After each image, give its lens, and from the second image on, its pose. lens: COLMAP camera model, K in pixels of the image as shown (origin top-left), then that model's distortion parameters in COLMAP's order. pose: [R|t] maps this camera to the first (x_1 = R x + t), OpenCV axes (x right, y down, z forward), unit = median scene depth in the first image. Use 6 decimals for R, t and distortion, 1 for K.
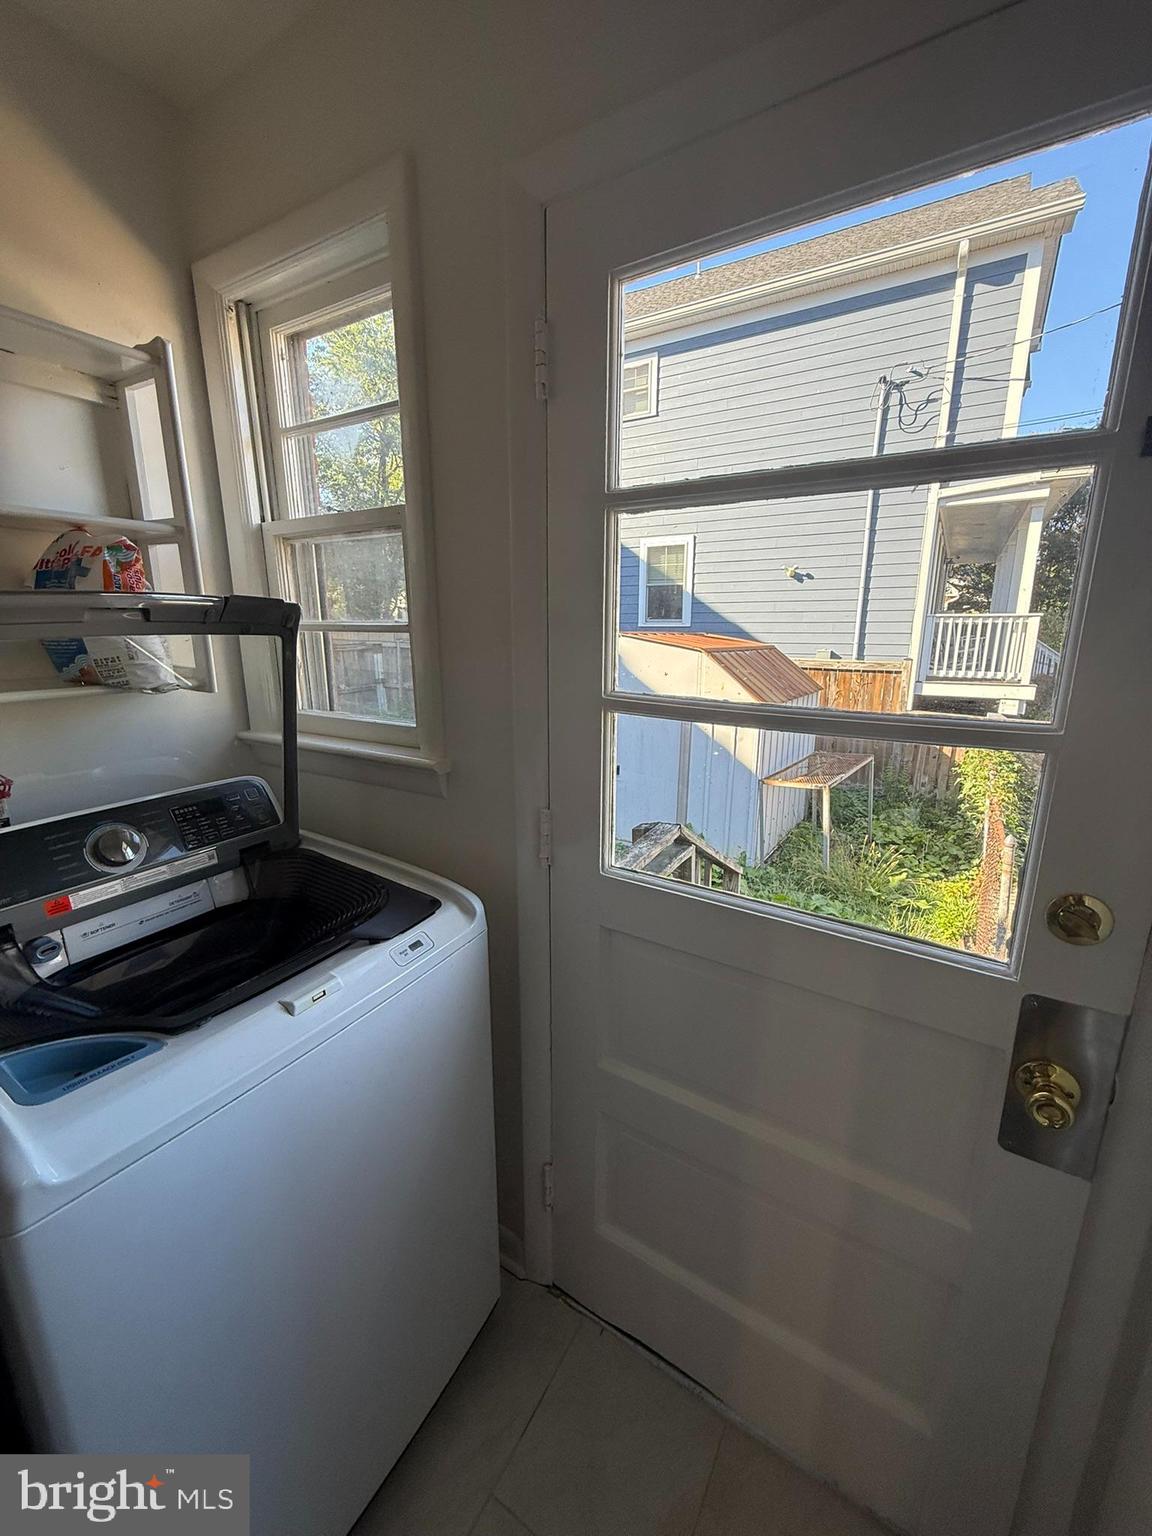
lens RADIAL K [[617.1, 0, 578.0], [0, 617.1, 771.0], [0, 0, 1]] dist [-0.001145, 0.000206]
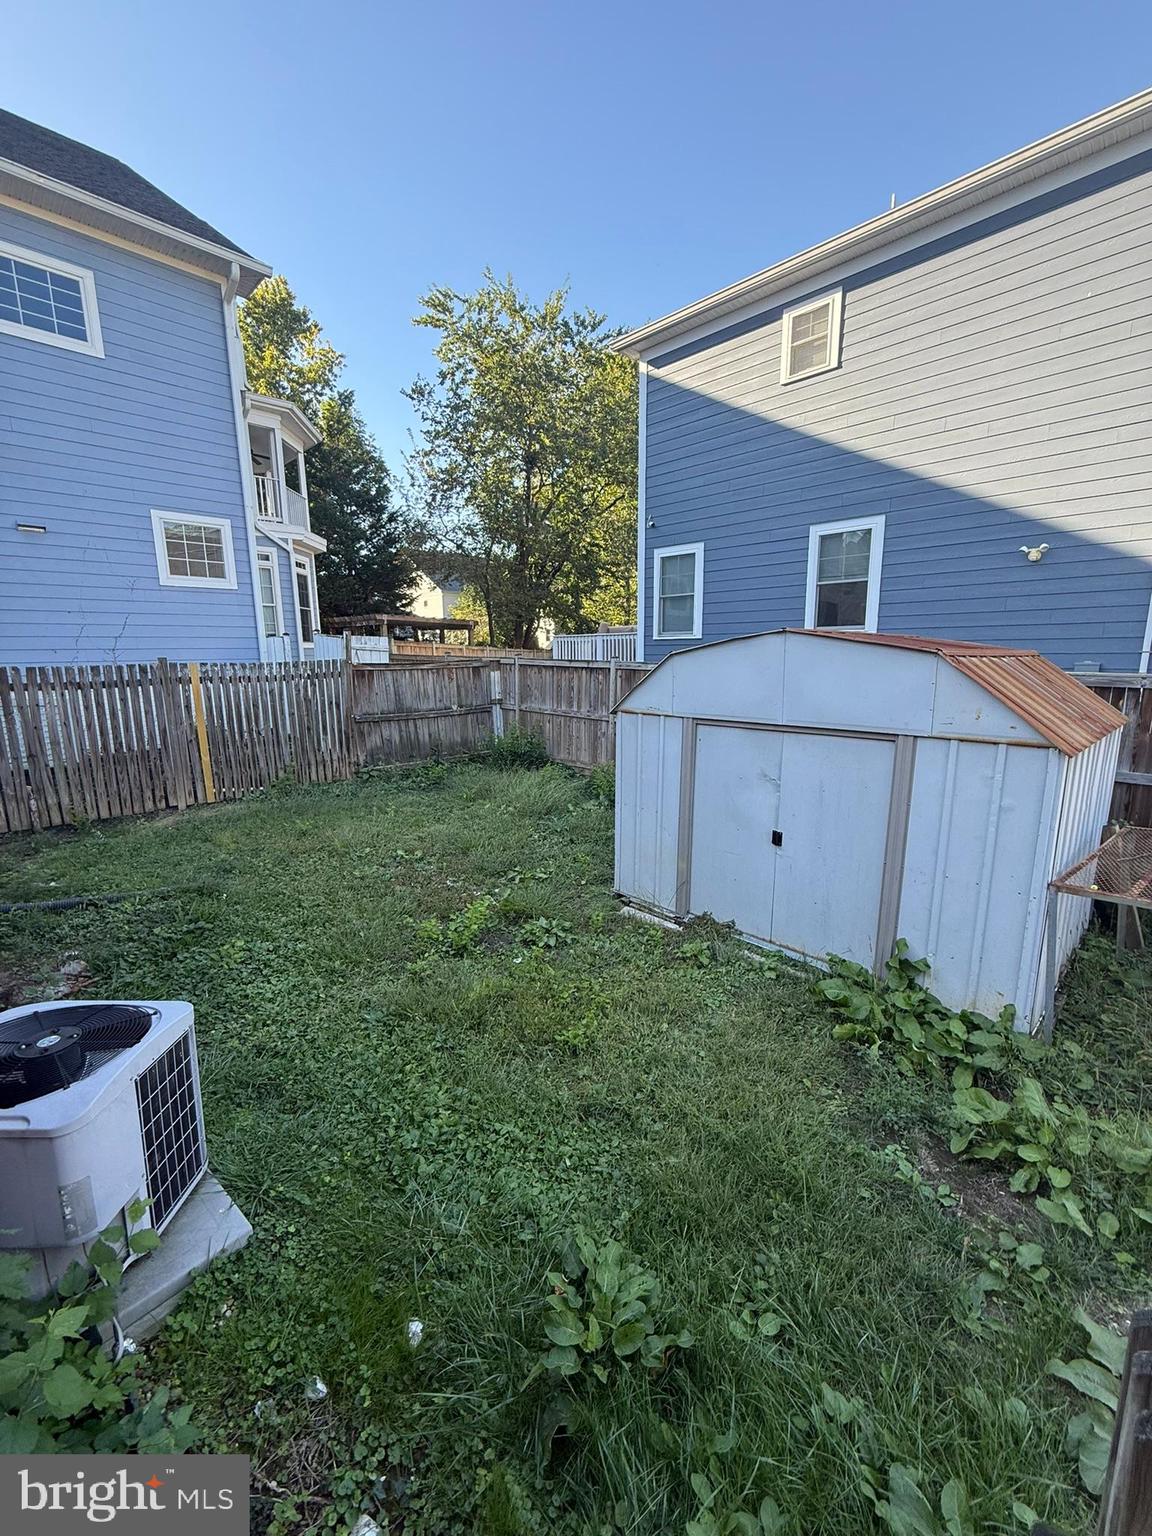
lens RADIAL K [[617.1, 0, 574.6], [0, 617.1, 767.0], [0, 0, 1]] dist [-0.001145, 0.000206]
pose [[0.972352, 0.032093, -0.231303, -0.000539], [-0.040986, 0.998590, -0.033741, -0.027207], [0.229894, 0.042288, 0.972297, 0.169448]]
